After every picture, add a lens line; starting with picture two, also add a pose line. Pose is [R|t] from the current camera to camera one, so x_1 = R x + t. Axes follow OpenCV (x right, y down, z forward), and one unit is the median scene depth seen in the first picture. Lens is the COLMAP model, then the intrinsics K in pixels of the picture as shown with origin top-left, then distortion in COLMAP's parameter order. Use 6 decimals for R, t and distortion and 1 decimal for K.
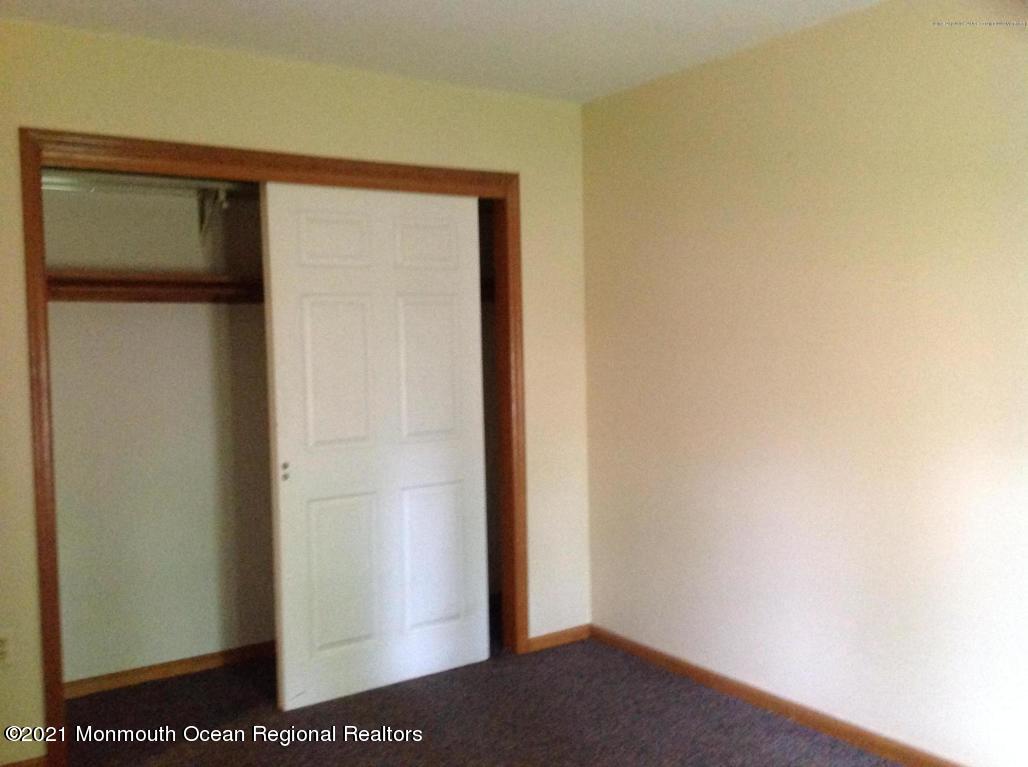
lens RADIAL K [[966.3, 0, 514.0], [0, 966.3, 384.6], [0, 0, 1]] dist [0.009853, 0.000000]
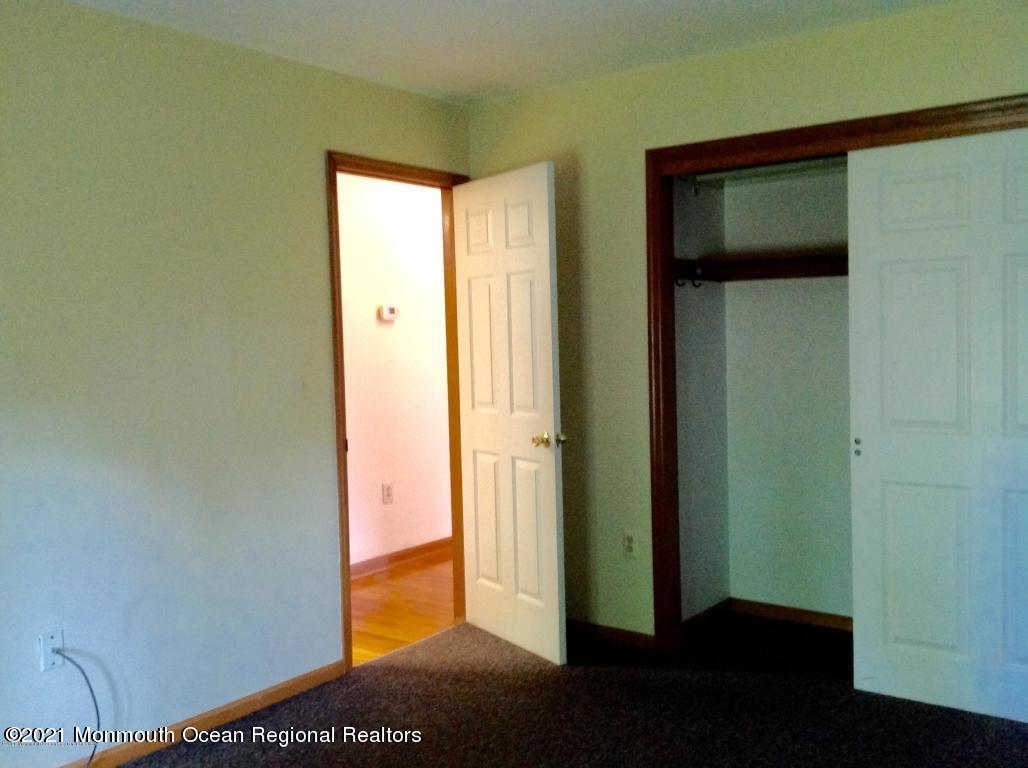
lens RADIAL K [[966.3, 0, 513.9], [0, 966.3, 382.6], [0, 0, 1]] dist [0.009853, 0.000000]
pose [[0.282247, 0.064992, -0.957138, 0.598920], [-0.024675, 0.997864, 0.060481, -0.026005], [0.959024, 0.006547, 0.283248, 0.388158]]
